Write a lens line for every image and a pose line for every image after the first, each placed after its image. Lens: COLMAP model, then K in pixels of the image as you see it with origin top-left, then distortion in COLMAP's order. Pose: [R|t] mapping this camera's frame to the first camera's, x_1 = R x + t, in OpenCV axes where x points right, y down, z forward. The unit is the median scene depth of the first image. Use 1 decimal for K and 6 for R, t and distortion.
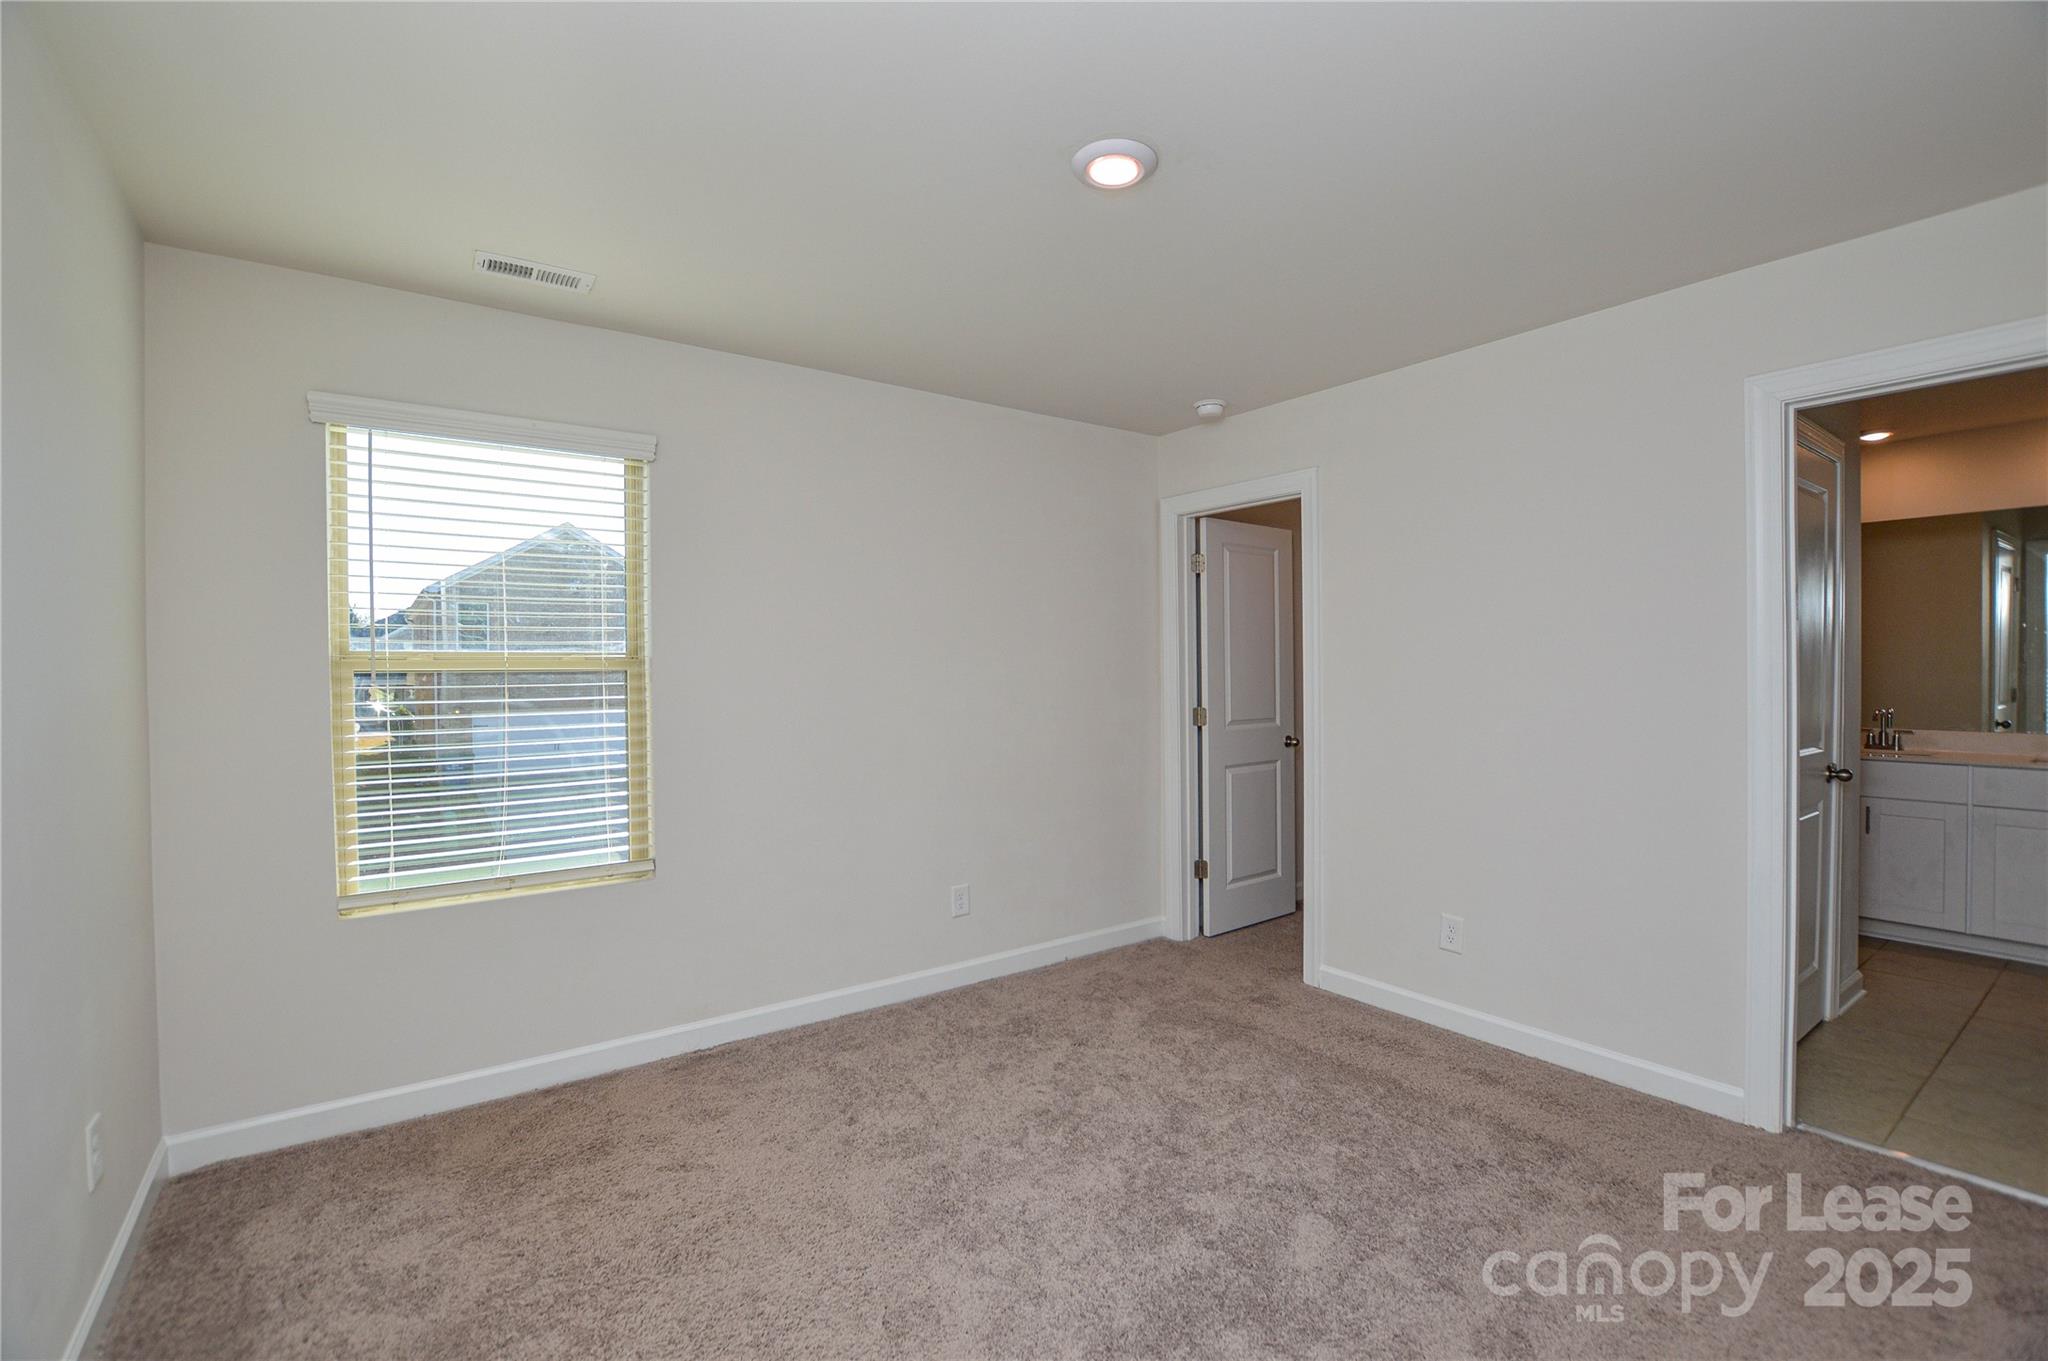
lens RADIAL K [[912.8, 0, 1020.4], [0, 912.8, 680.6], [0, 0, 1]] dist [-0.028338, 0.001495]
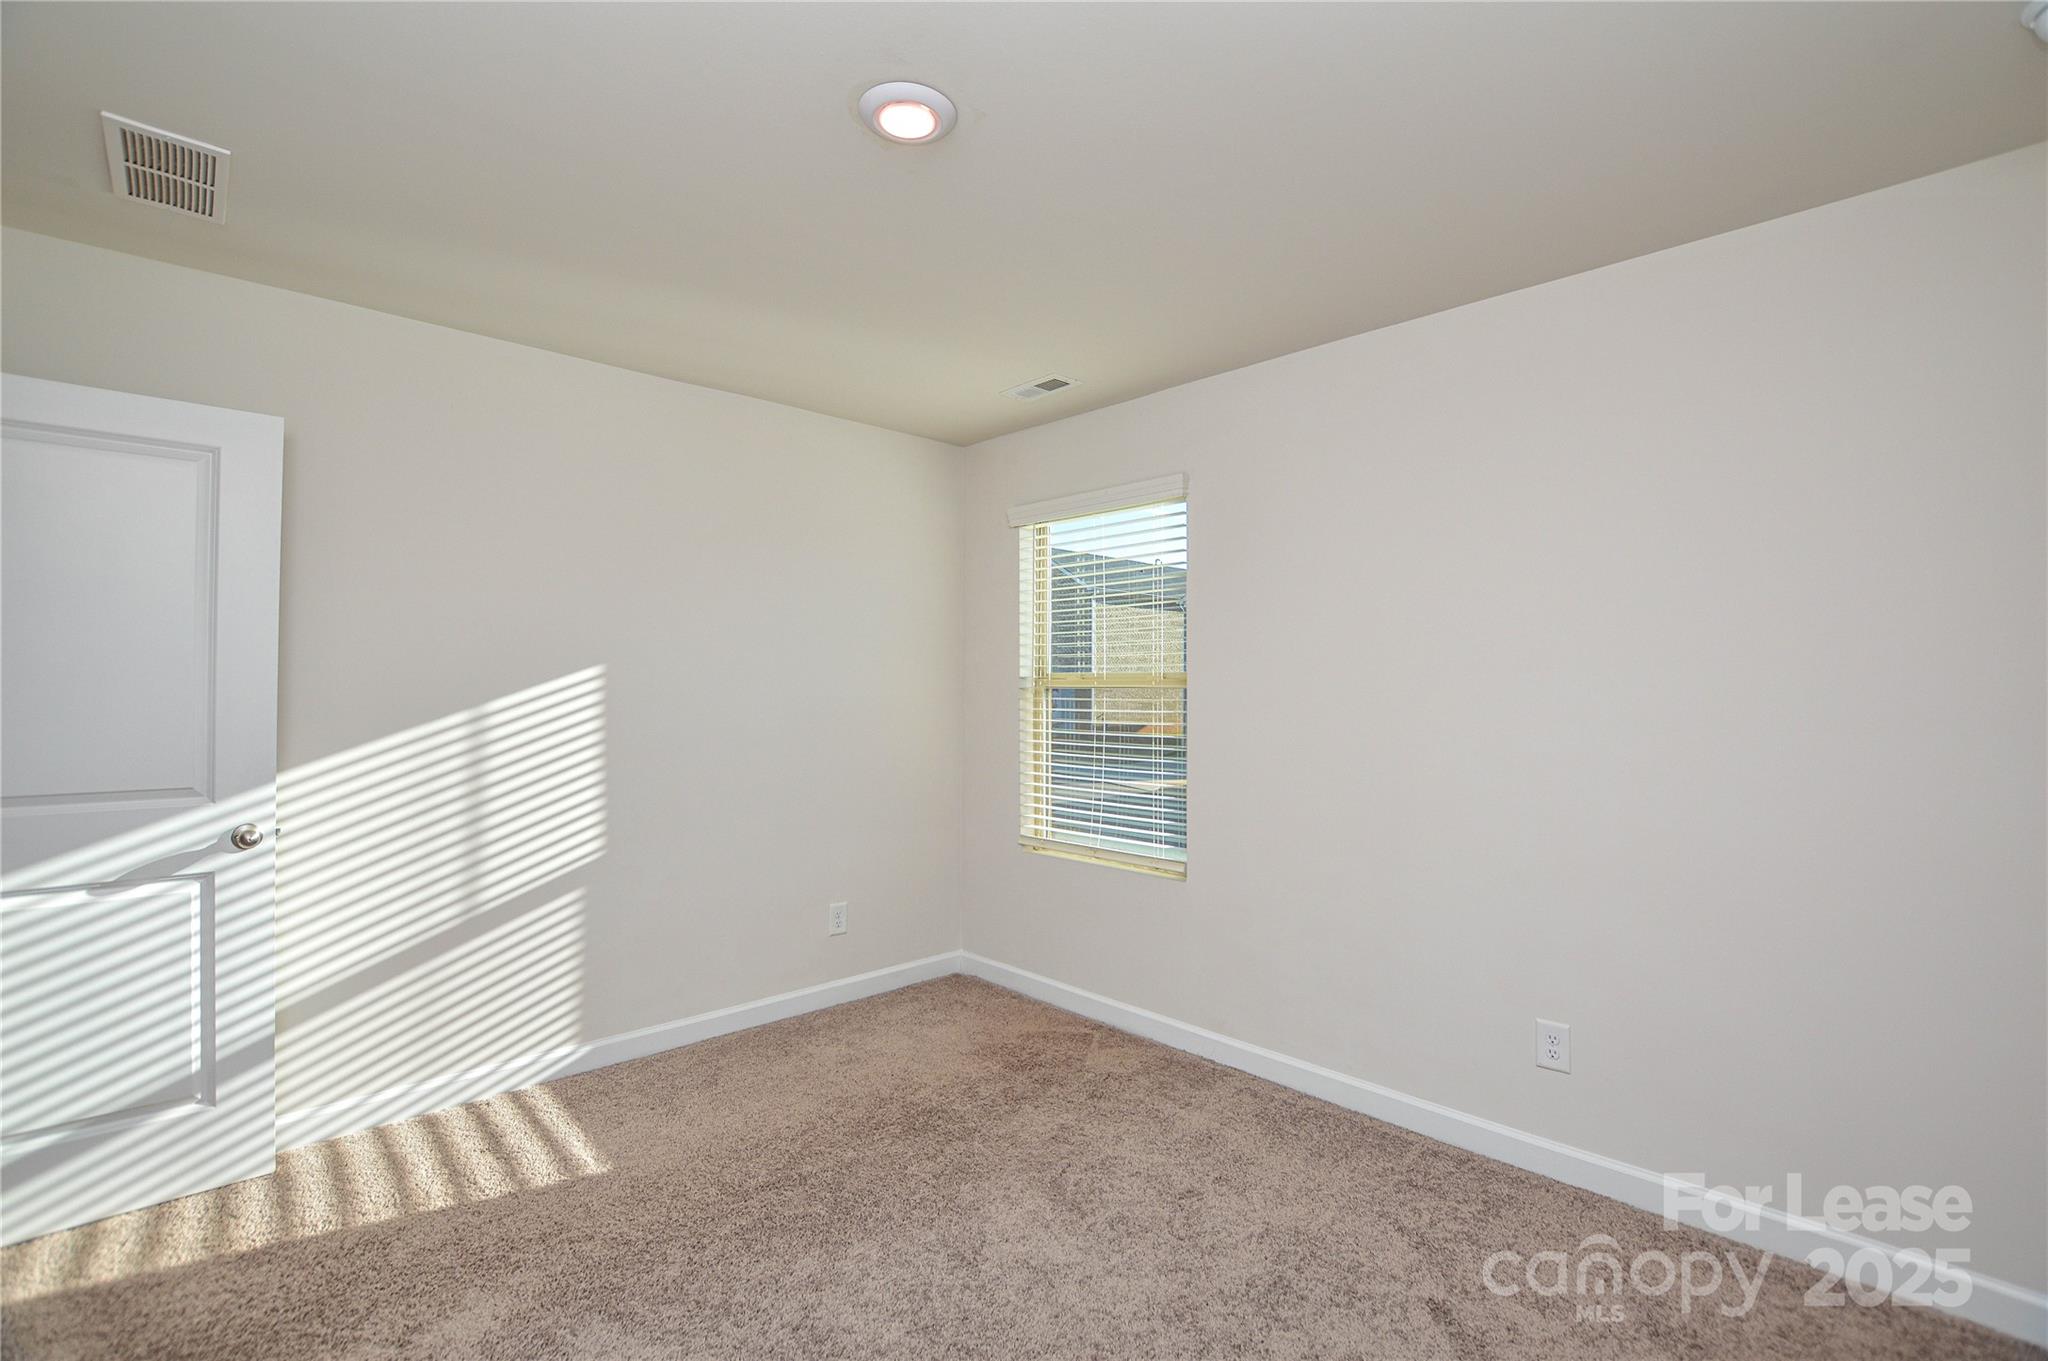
lens RADIAL K [[912.8, 0, 1020.4], [0, 912.8, 680.6], [0, 0, 1]] dist [-0.028338, 0.001495]
pose [[0.115681, 0.000734, -0.993286, 0.745588], [-0.003871, 0.999992, 0.000288, -0.021573], [0.993279, 0.003811, 0.115683, 0.782920]]
